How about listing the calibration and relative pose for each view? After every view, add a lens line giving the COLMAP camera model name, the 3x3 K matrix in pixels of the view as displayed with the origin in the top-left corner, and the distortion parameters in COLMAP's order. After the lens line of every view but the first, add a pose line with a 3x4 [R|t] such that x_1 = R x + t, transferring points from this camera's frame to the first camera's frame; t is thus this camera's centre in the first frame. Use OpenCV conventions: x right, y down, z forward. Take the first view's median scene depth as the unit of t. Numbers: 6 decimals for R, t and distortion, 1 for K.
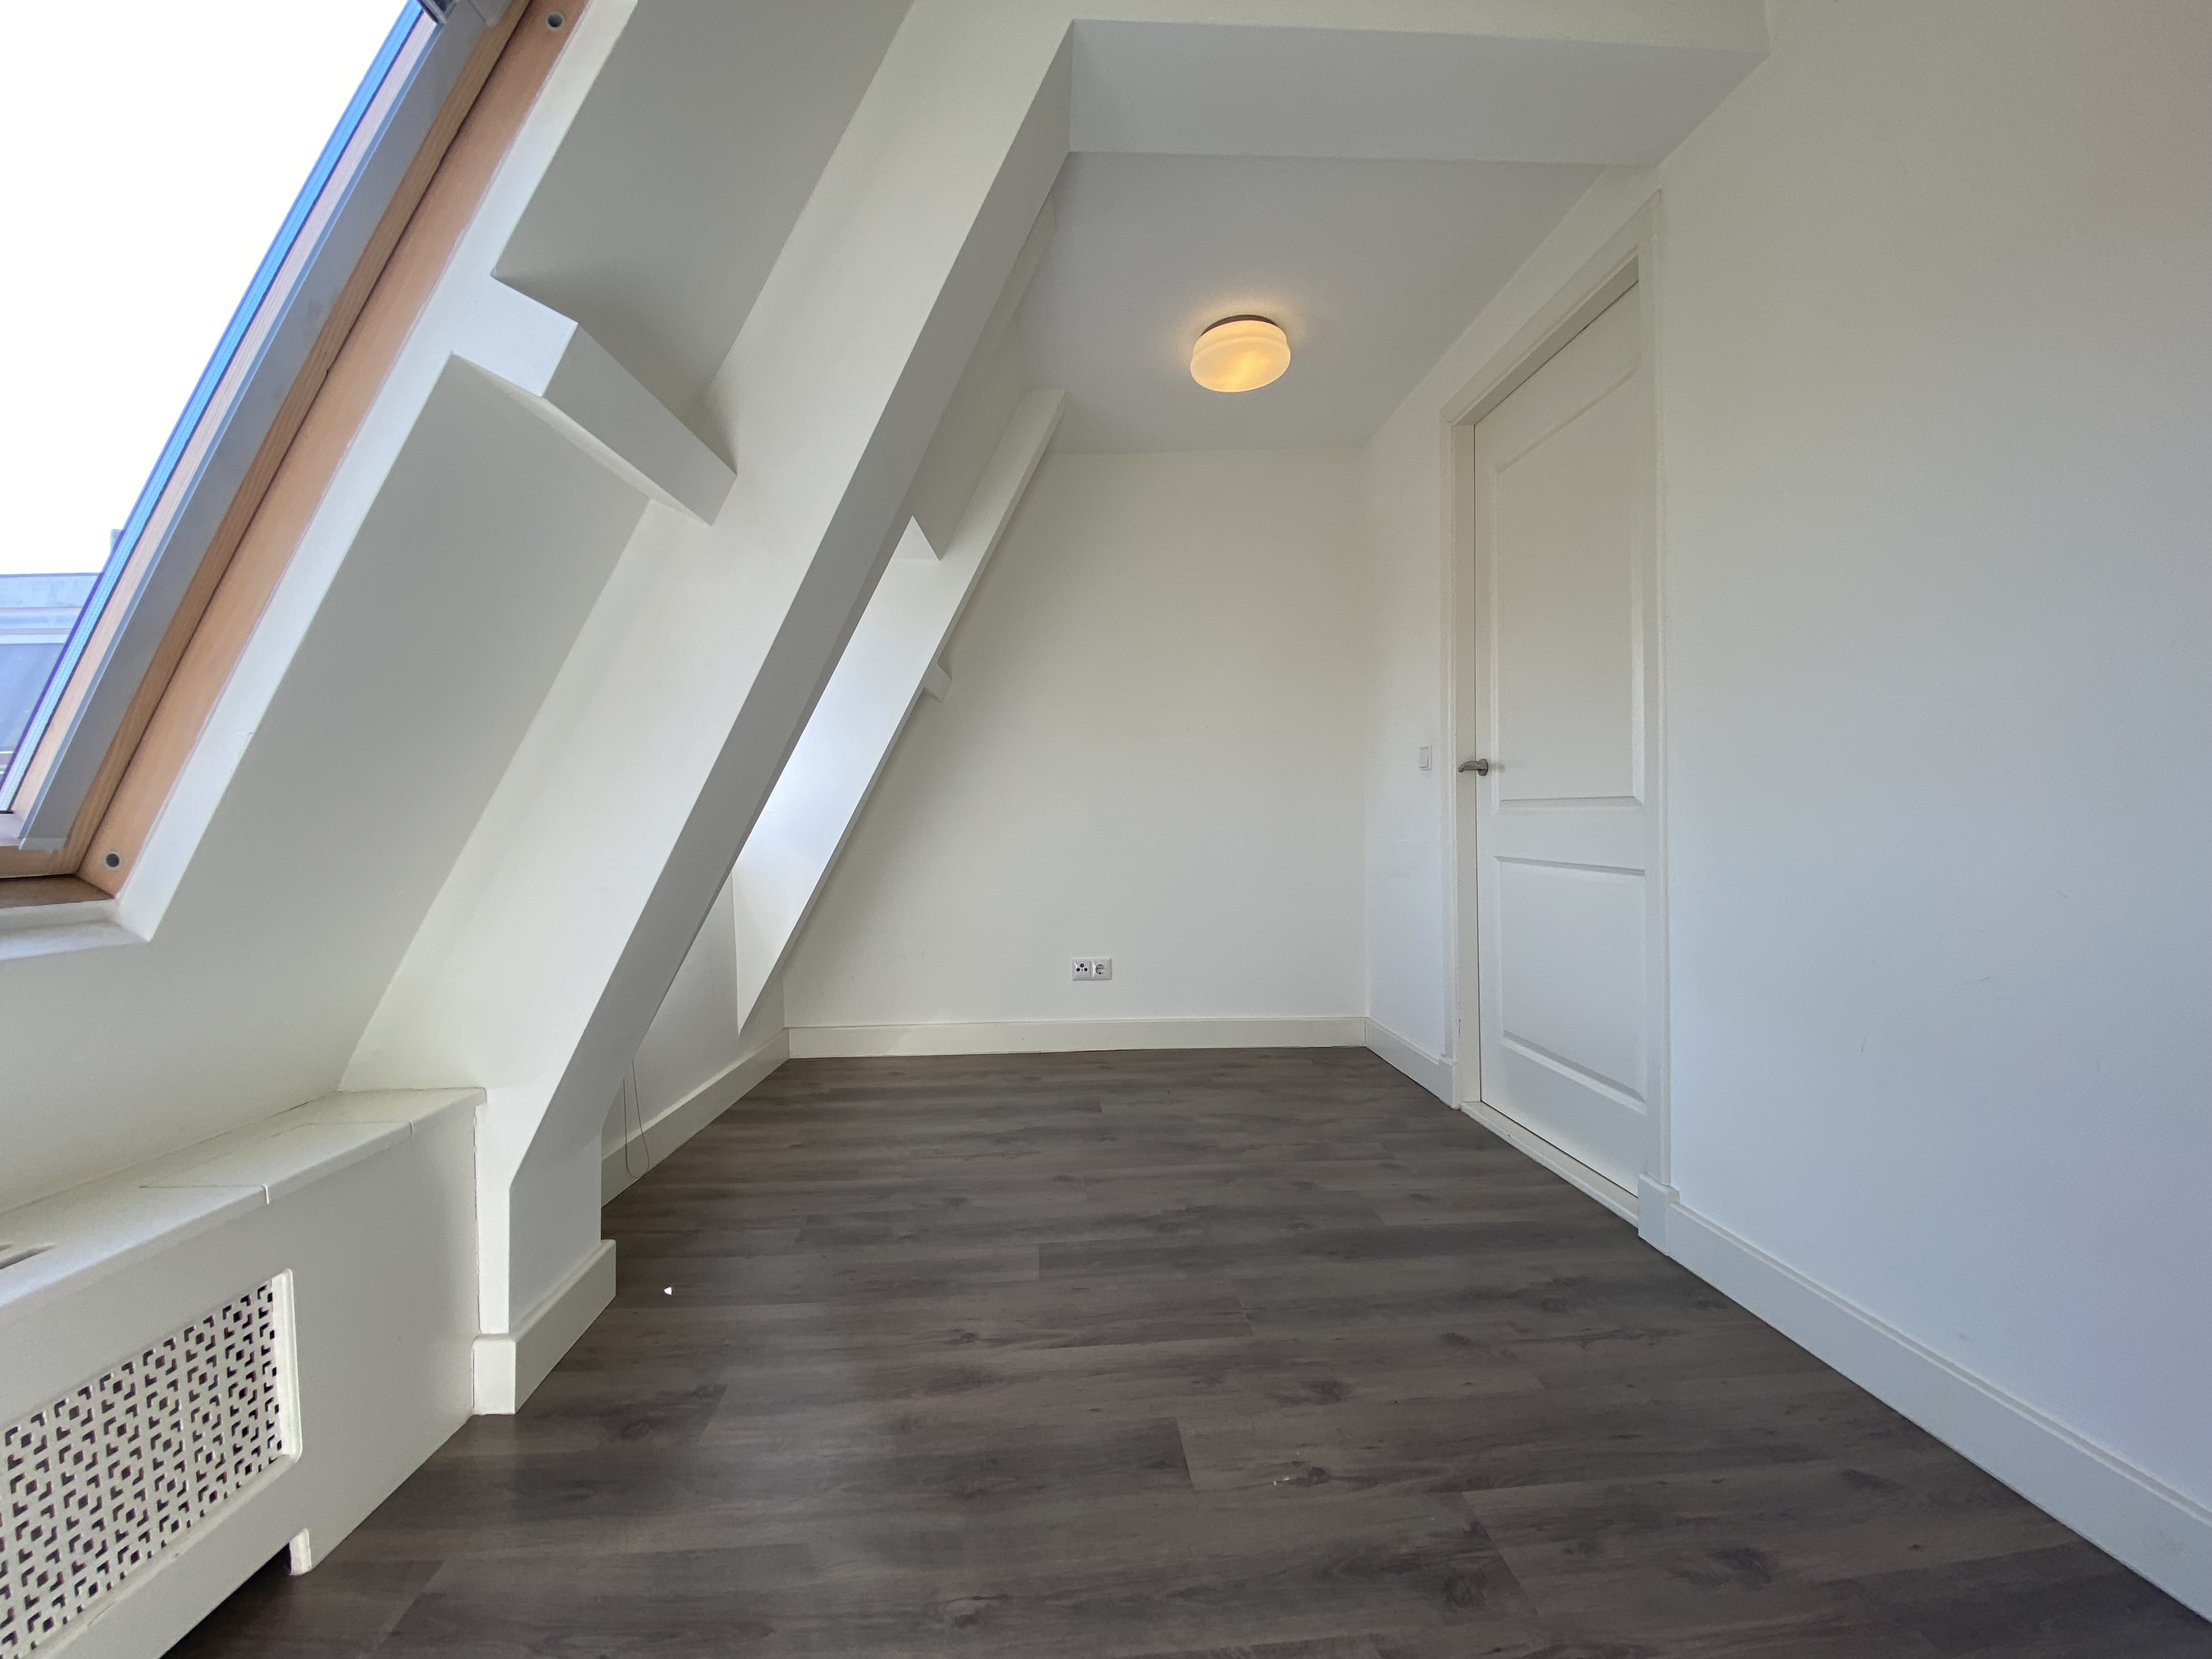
lens RADIAL K [[917.9, 0, 1102.0], [0, 917.9, 817.2], [0, 0, 1]] dist [0.036170, -0.027819]
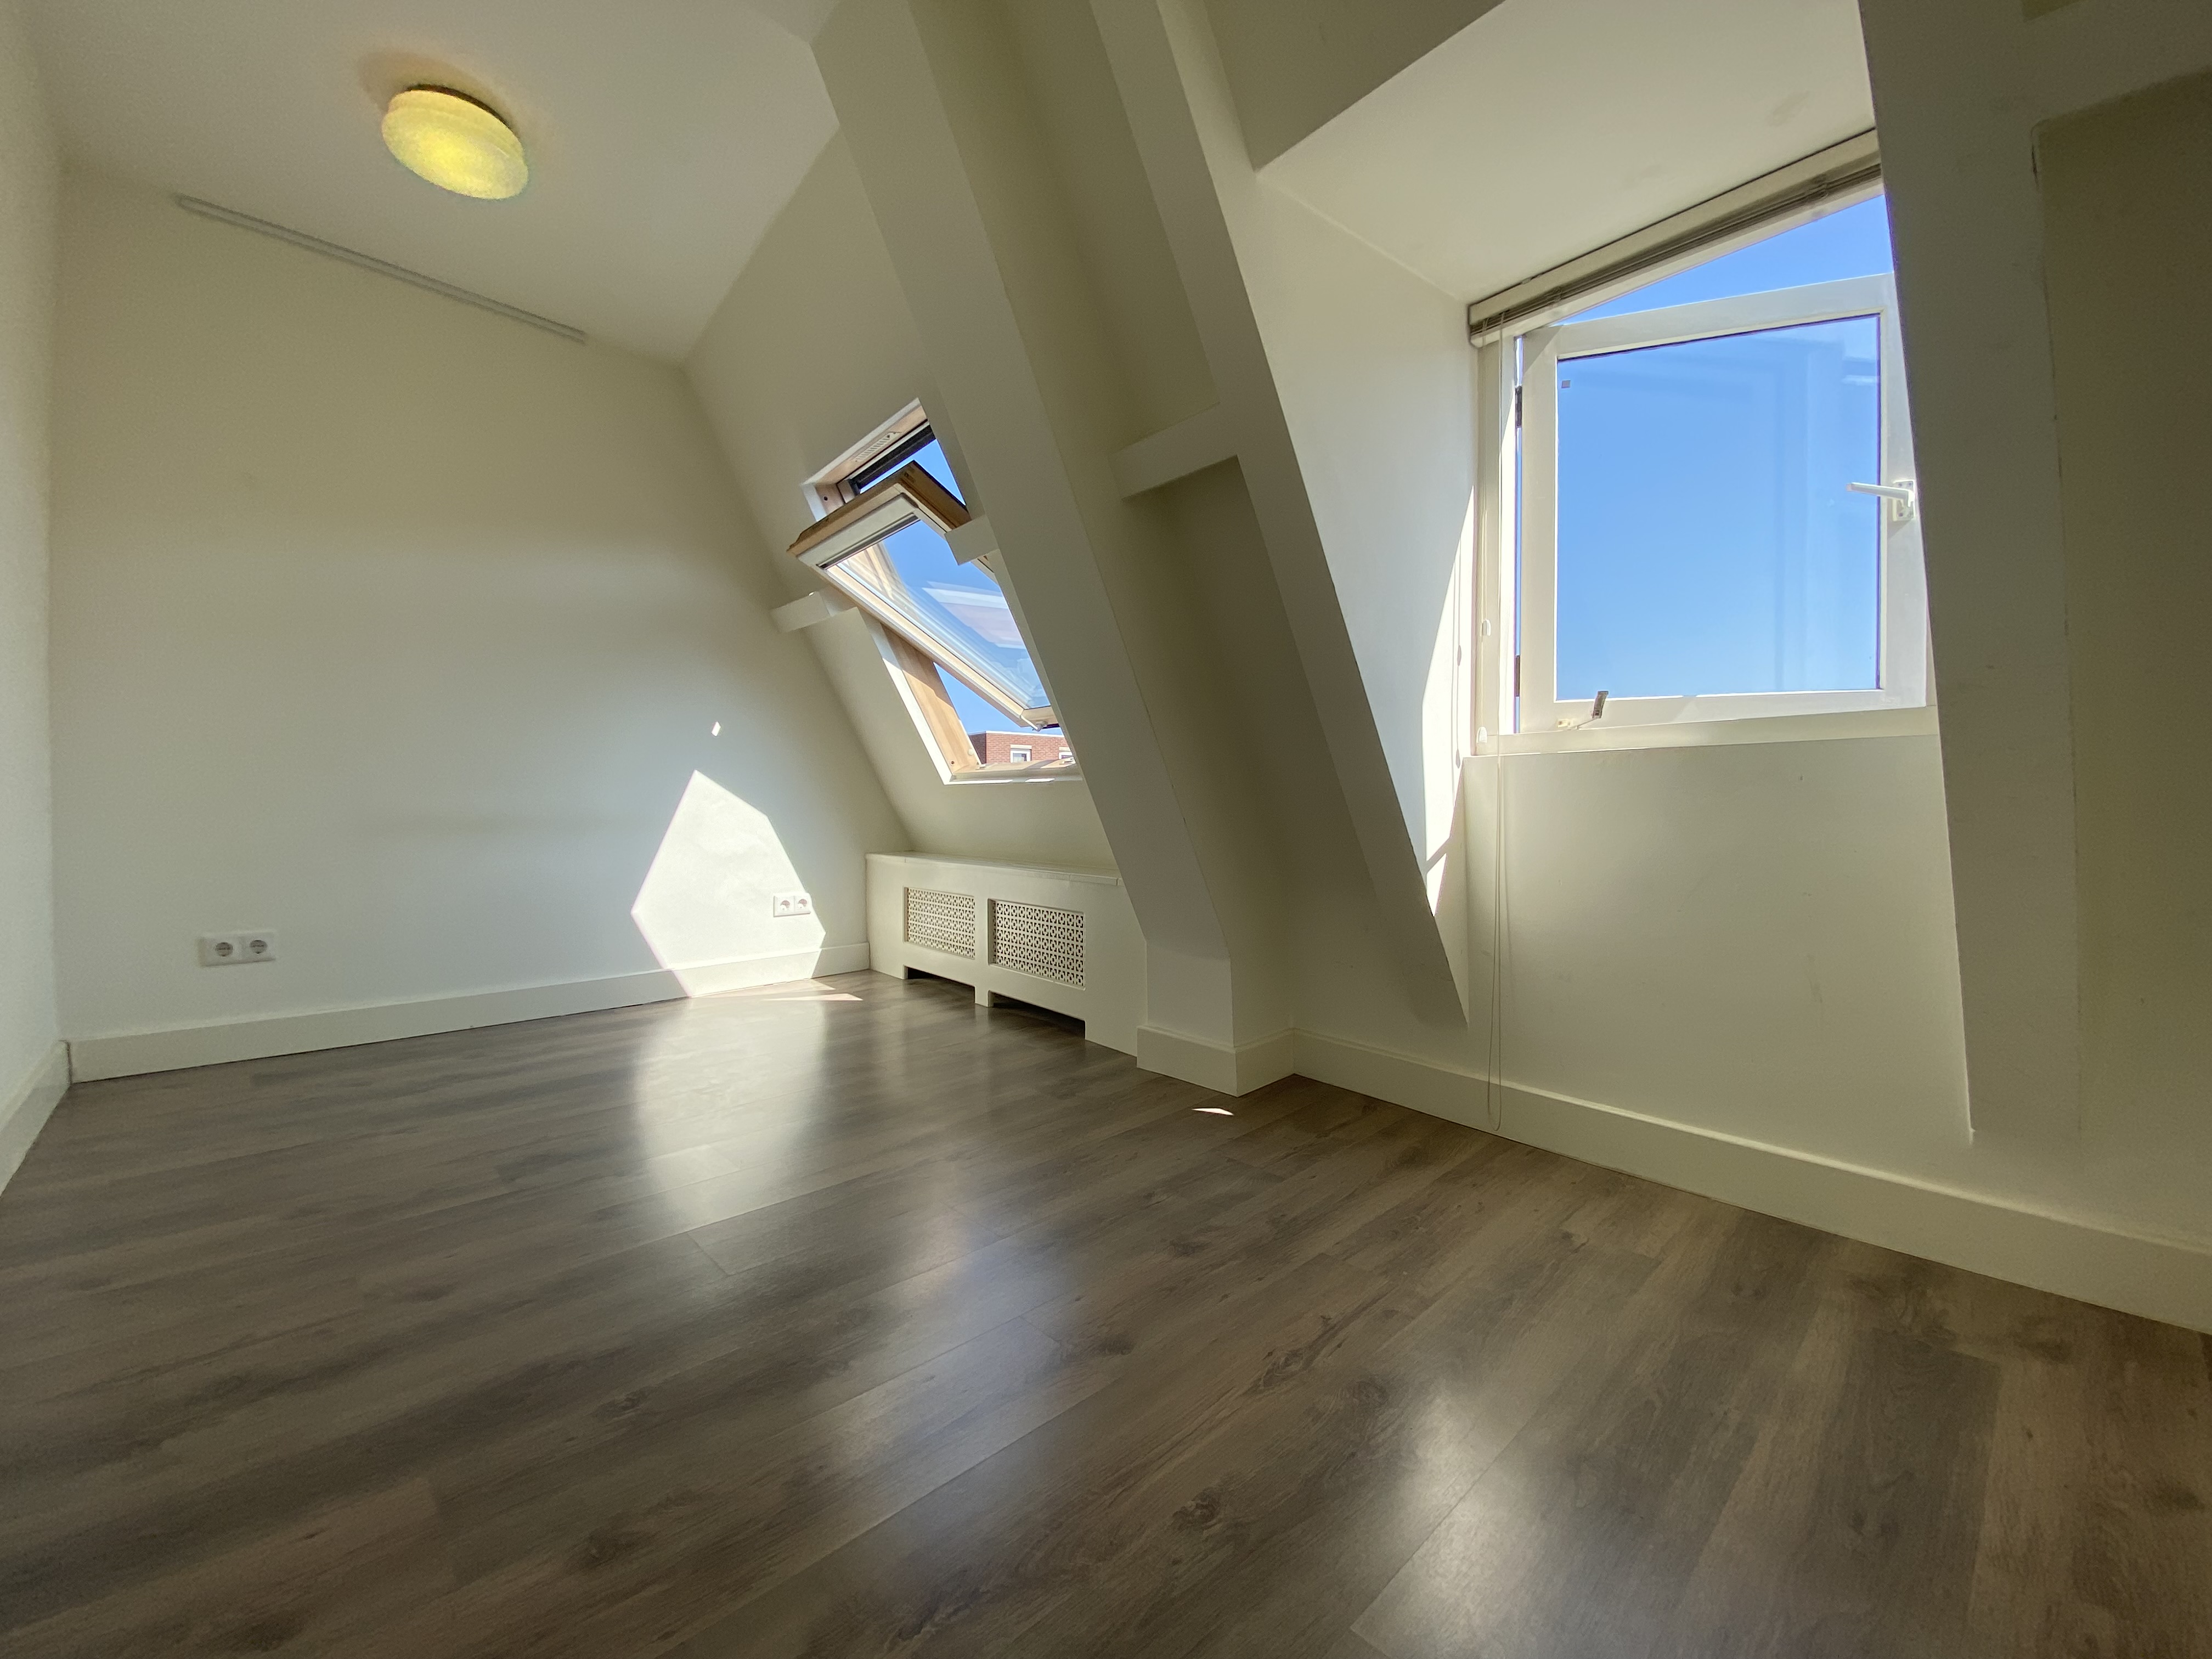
lens RADIAL K [[917.9, 0, 1102.0], [0, 917.9, 817.2], [0, 0, 1]] dist [0.036170, -0.027819]
pose [[-0.794044, 0.028864, -0.607174, 0.341588], [0.013557, 0.999464, 0.029783, 0.094822], [0.607709, 0.015418, -0.794010, 1.751159]]
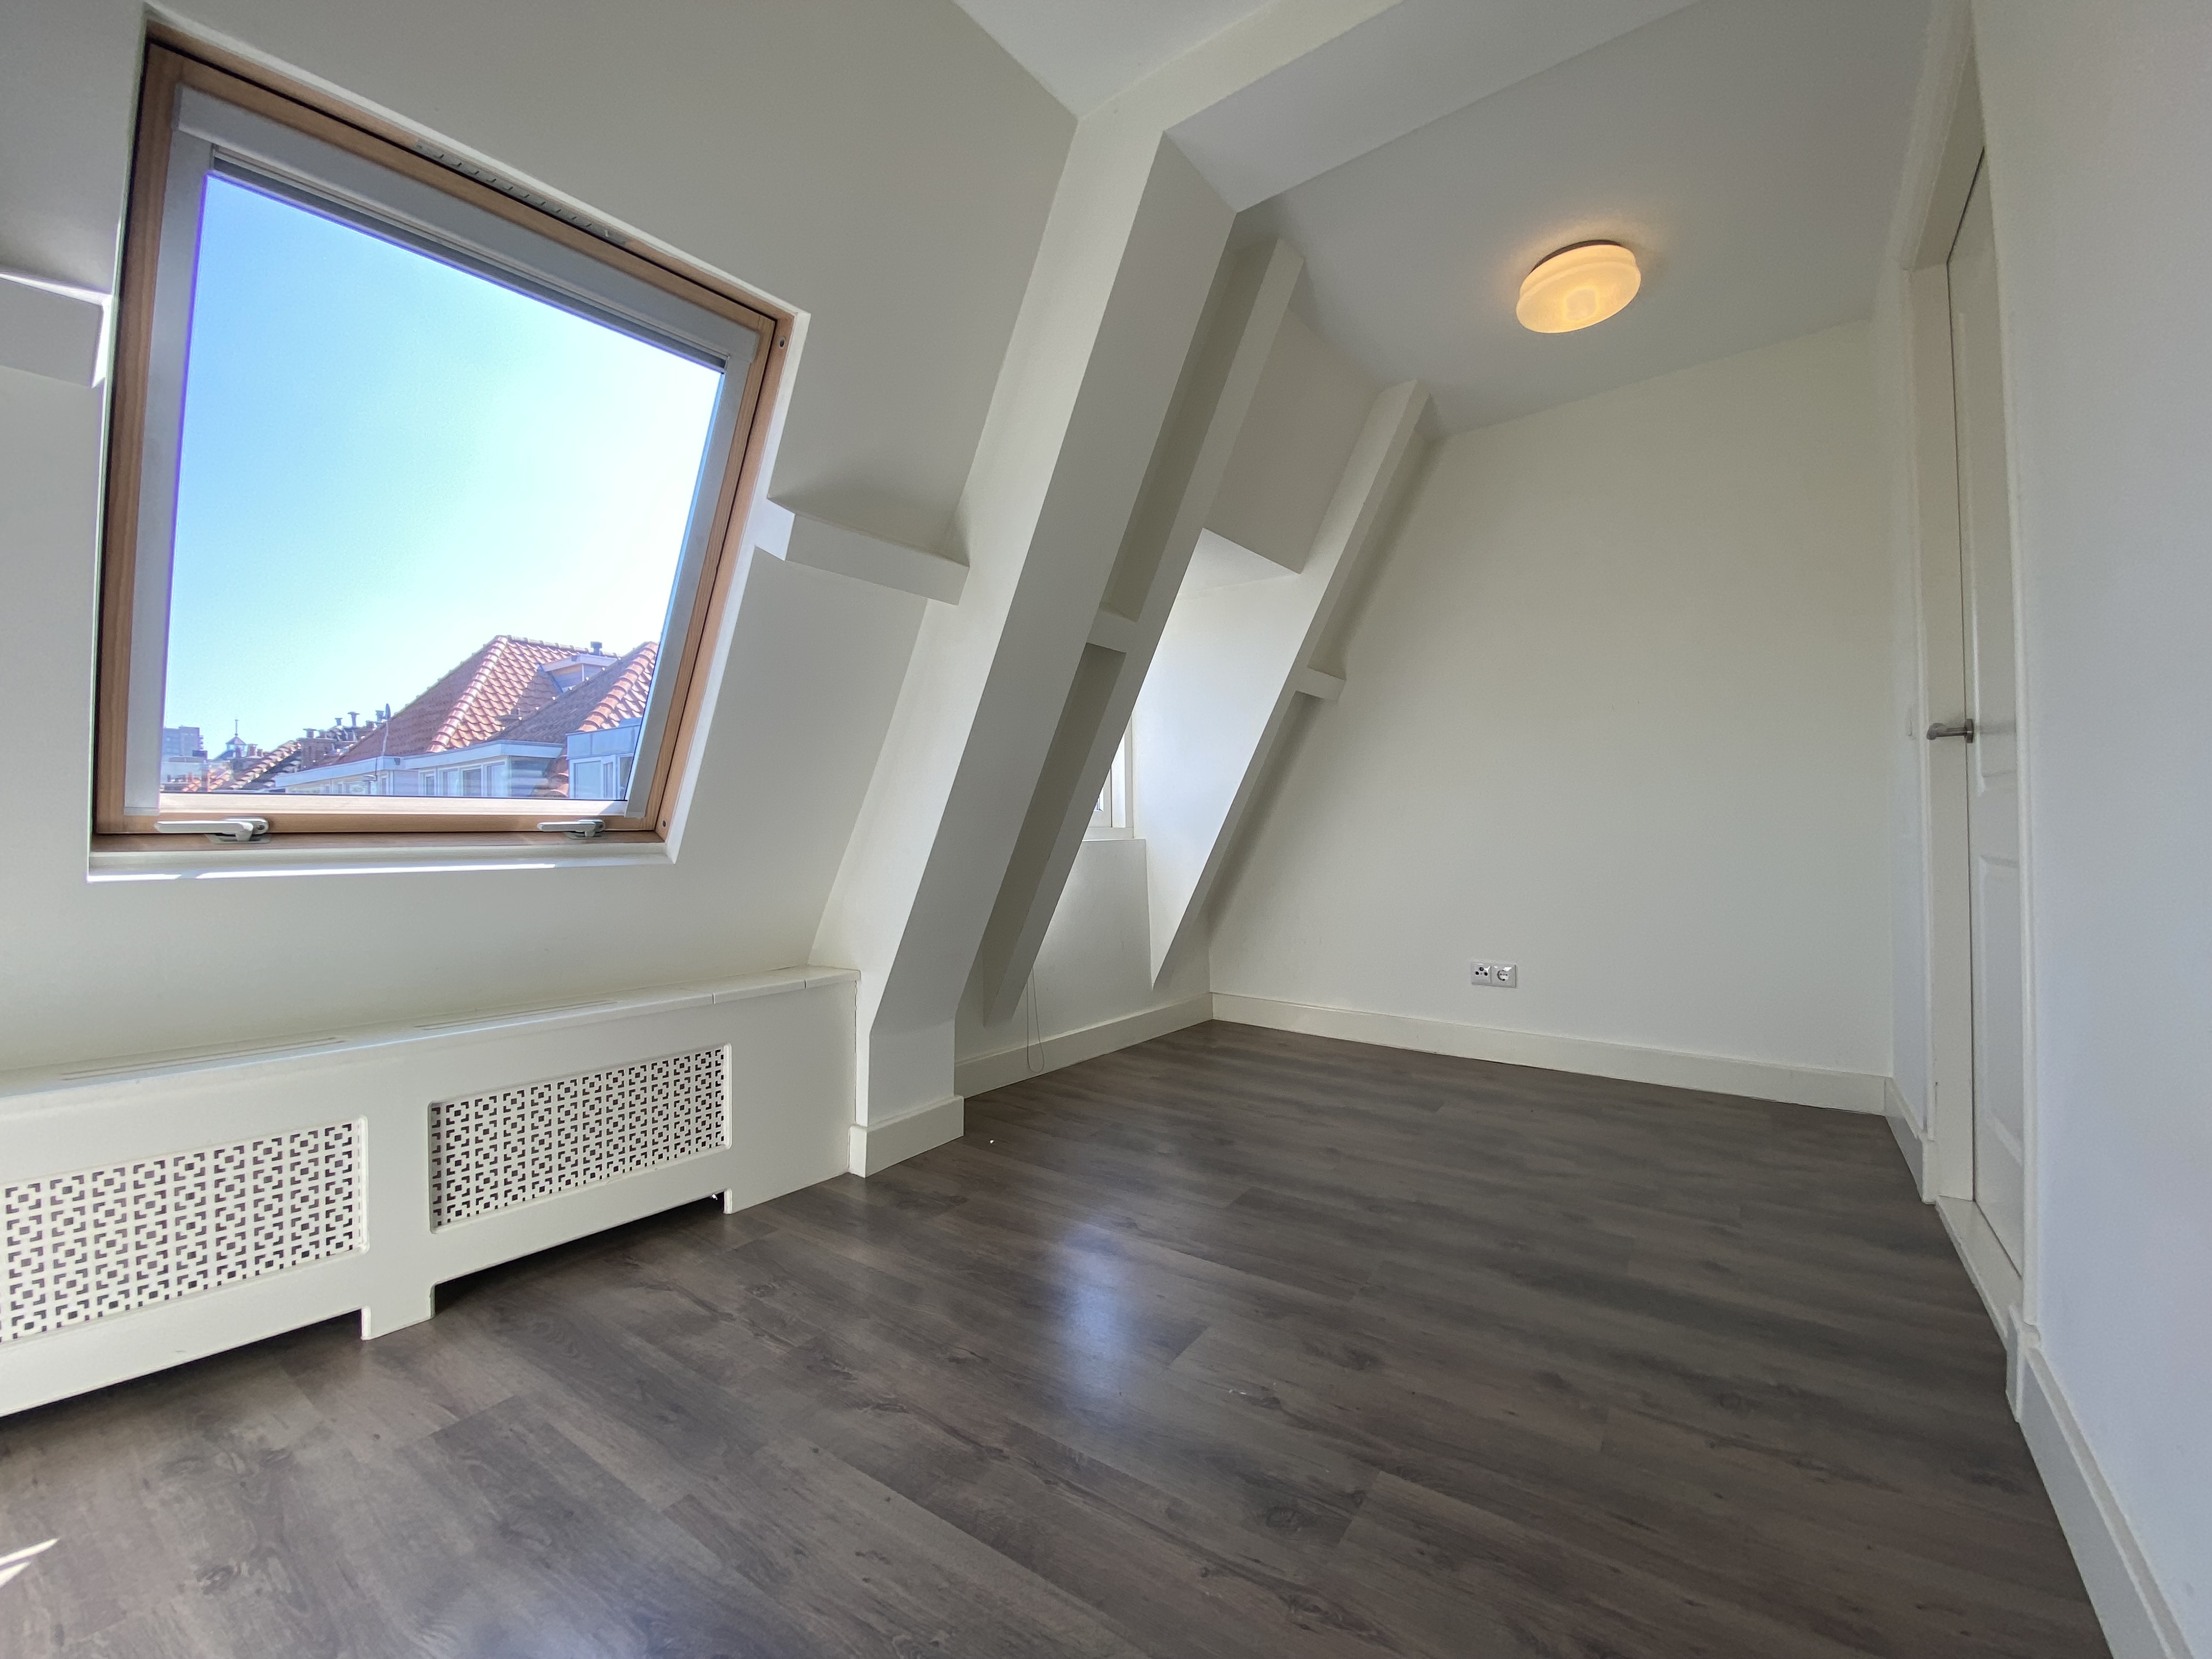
lens RADIAL K [[901.2, 0, 1102.8], [0, 901.2, 824.9], [0, 0, 1]] dist [0.029792, -0.022342]
pose [[0.769767, 0.000820, -0.638324, 0.520712], [-0.003476, 0.999990, -0.002908, 0.028413], [0.638315, 0.004457, 0.769762, 0.040279]]
